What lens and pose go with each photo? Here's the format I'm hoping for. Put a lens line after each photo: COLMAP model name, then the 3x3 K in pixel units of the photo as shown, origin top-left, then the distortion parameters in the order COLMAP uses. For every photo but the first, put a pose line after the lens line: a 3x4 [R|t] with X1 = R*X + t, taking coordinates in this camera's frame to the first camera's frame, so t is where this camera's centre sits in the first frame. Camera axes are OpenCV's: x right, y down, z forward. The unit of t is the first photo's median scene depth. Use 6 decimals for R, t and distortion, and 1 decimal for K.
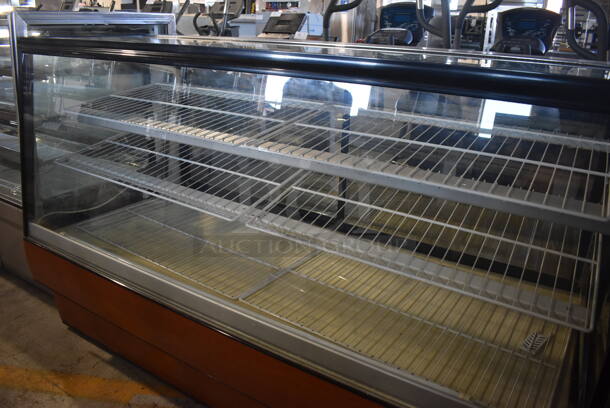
lens RADIAL K [[472.6, 0, 305.0], [0, 472.6, 204.0], [0, 0, 1]] dist [-0.084053, 0.003288]
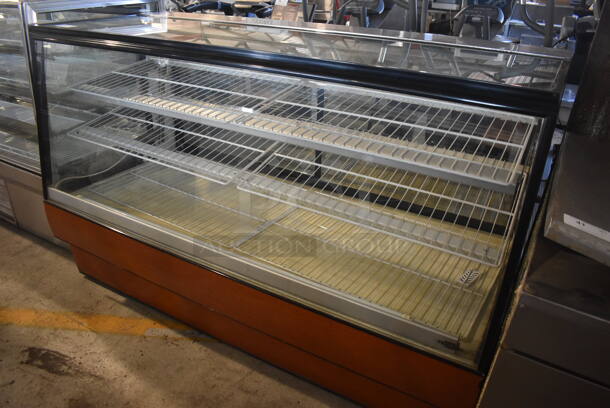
lens RADIAL K [[472.6, 0, 305.0], [0, 472.6, 204.0], [0, 0, 1]] dist [-0.084053, 0.003288]
pose [[0.999466, -0.020417, 0.025494, 0.014869], [0.017522, 0.993884, 0.109028, -0.033966], [-0.027564, -0.108523, 0.993712, -0.177565]]
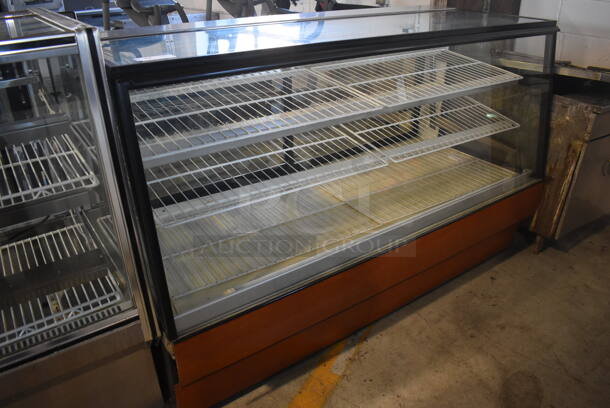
lens RADIAL K [[472.6, 0, 305.0], [0, 472.6, 204.0], [0, 0, 1]] dist [-0.084053, 0.003288]
pose [[0.390546, -0.456084, 0.799663, -1.049554], [0.343499, 0.878109, 0.333065, -0.301511], [-0.854097, 0.144607, 0.499607, 0.435413]]
